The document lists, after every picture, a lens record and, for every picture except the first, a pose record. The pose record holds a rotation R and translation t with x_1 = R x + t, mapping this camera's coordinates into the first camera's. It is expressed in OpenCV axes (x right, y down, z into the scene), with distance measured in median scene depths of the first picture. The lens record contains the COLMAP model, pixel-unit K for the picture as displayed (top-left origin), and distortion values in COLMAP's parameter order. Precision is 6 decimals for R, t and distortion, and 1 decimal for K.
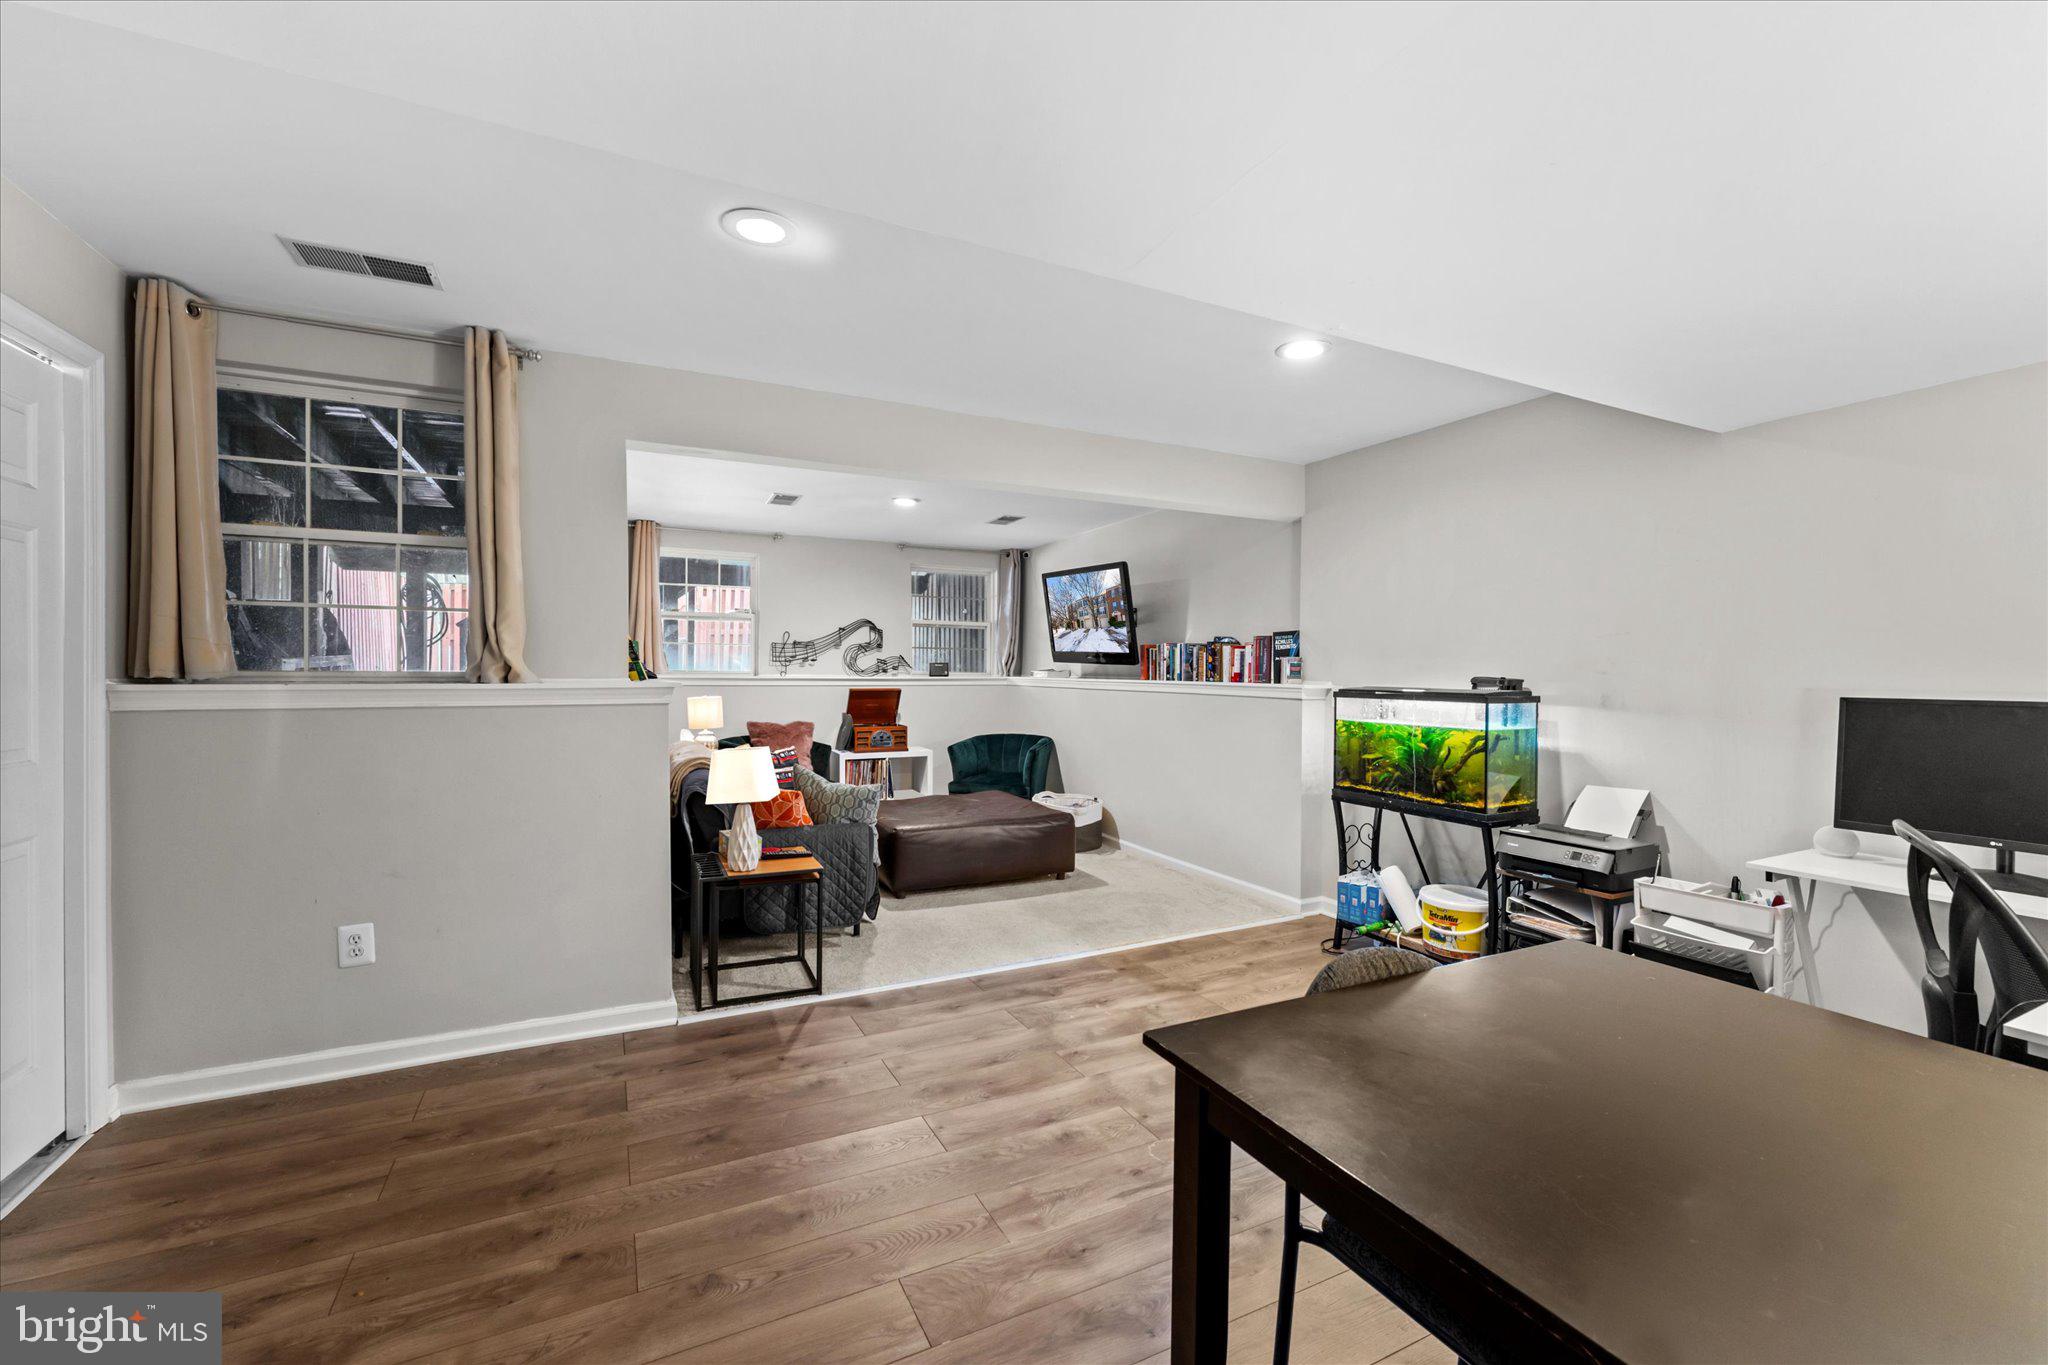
lens RADIAL K [[828.3, 0, 1031.9], [0, 828.3, 676.6], [0, 0, 1]] dist [-0.003709, -0.000267]
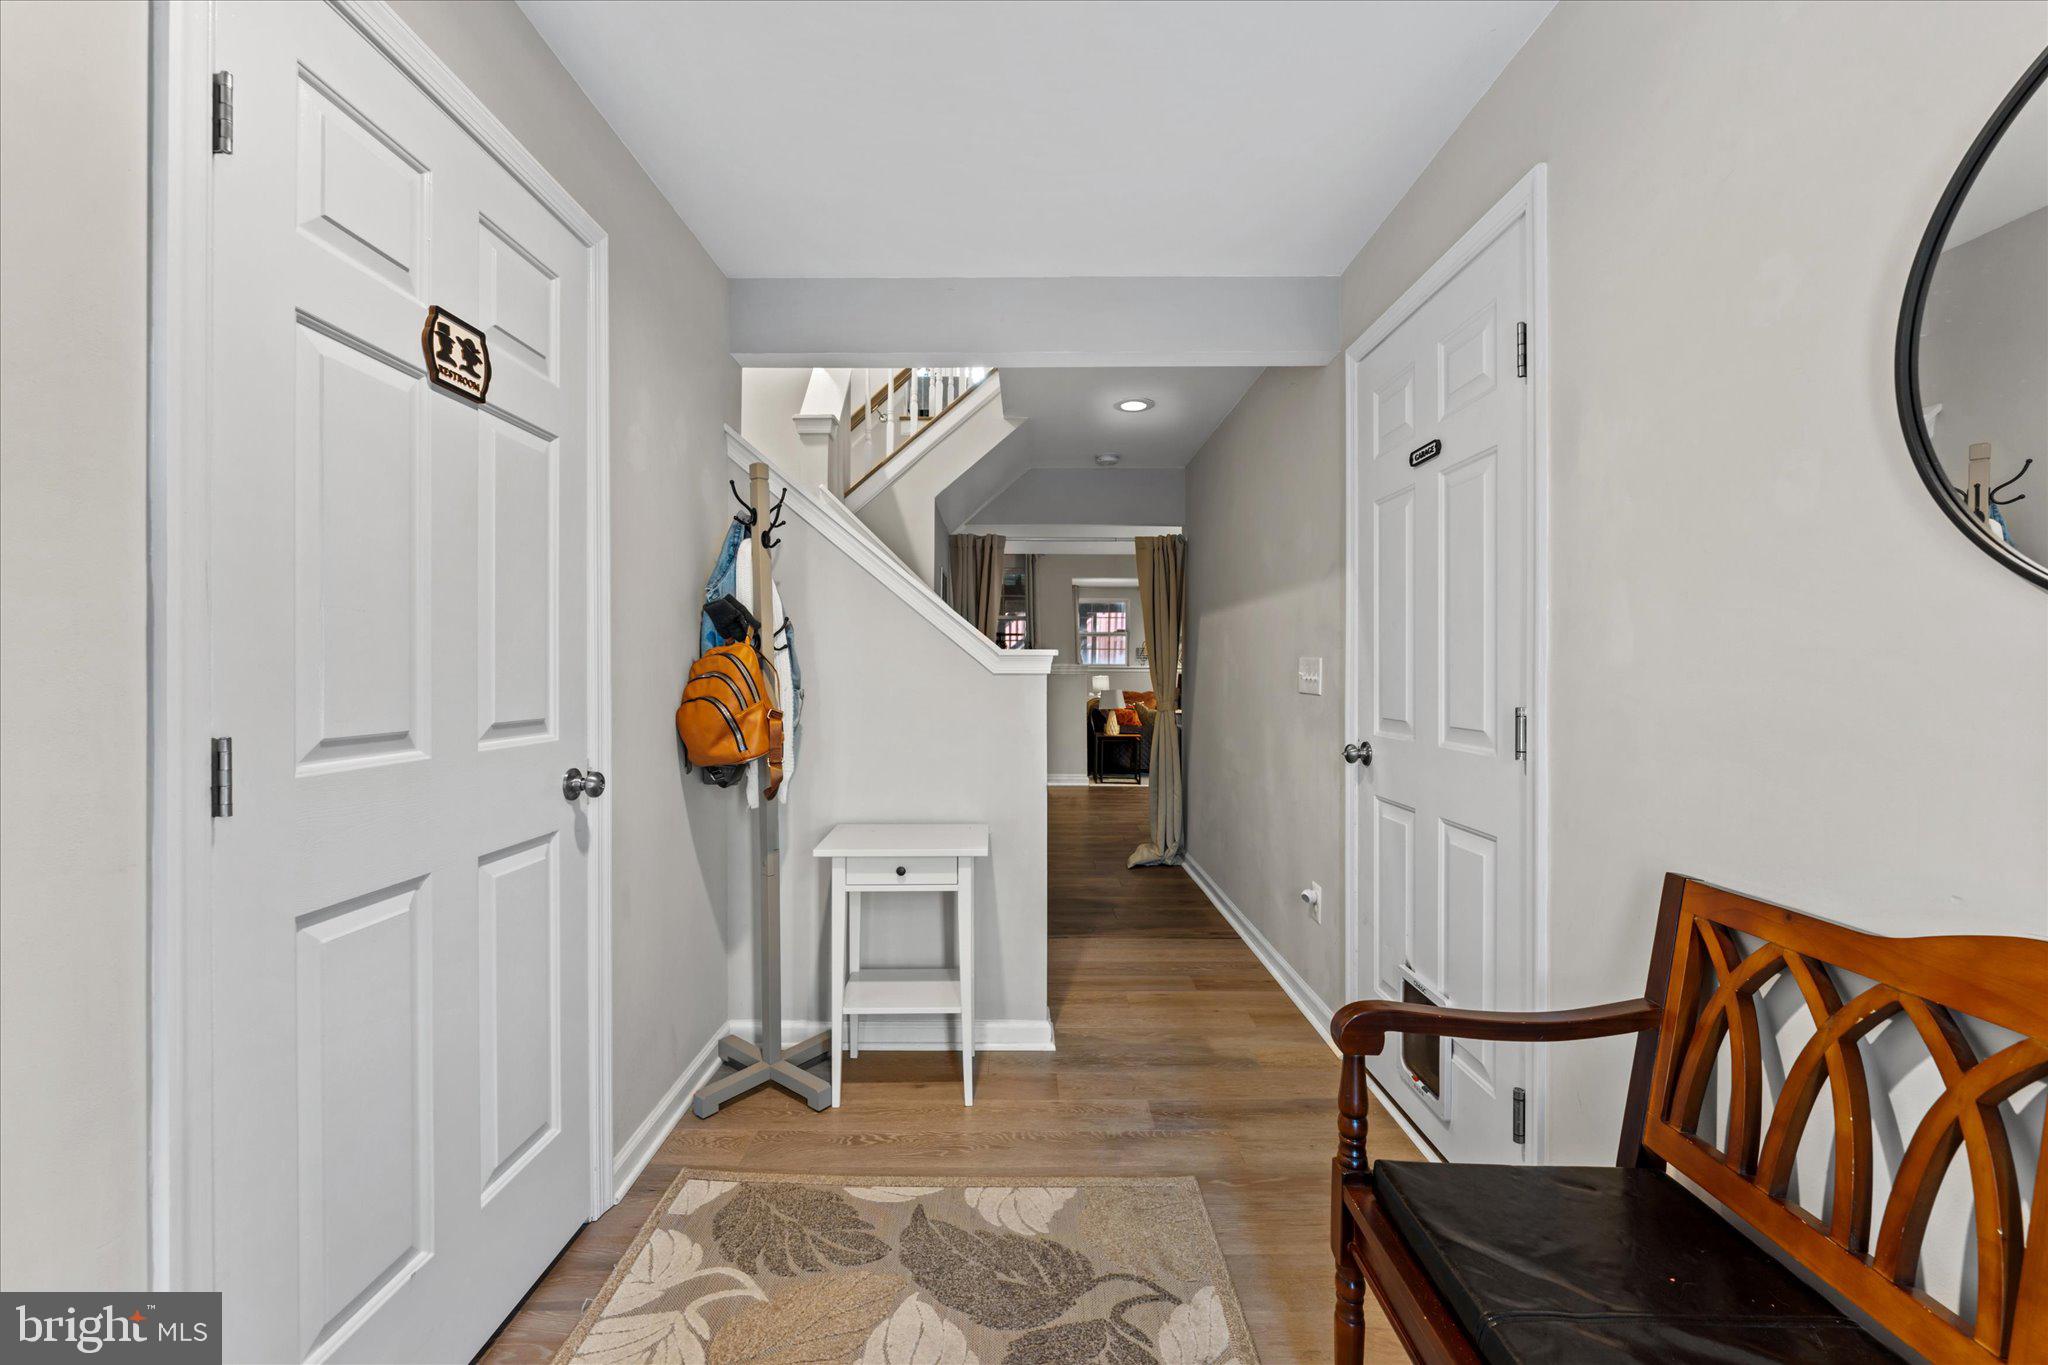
lens RADIAL K [[828.3, 0, 1030.7], [0, 828.3, 674.5], [0, 0, 1]] dist [-0.003709, -0.000267]
pose [[0.893302, 0.001221, -0.449456, 0.370951], [-0.003201, 0.999988, -0.003646, 0.031993], [0.449446, 0.004695, 0.893295, -0.903587]]
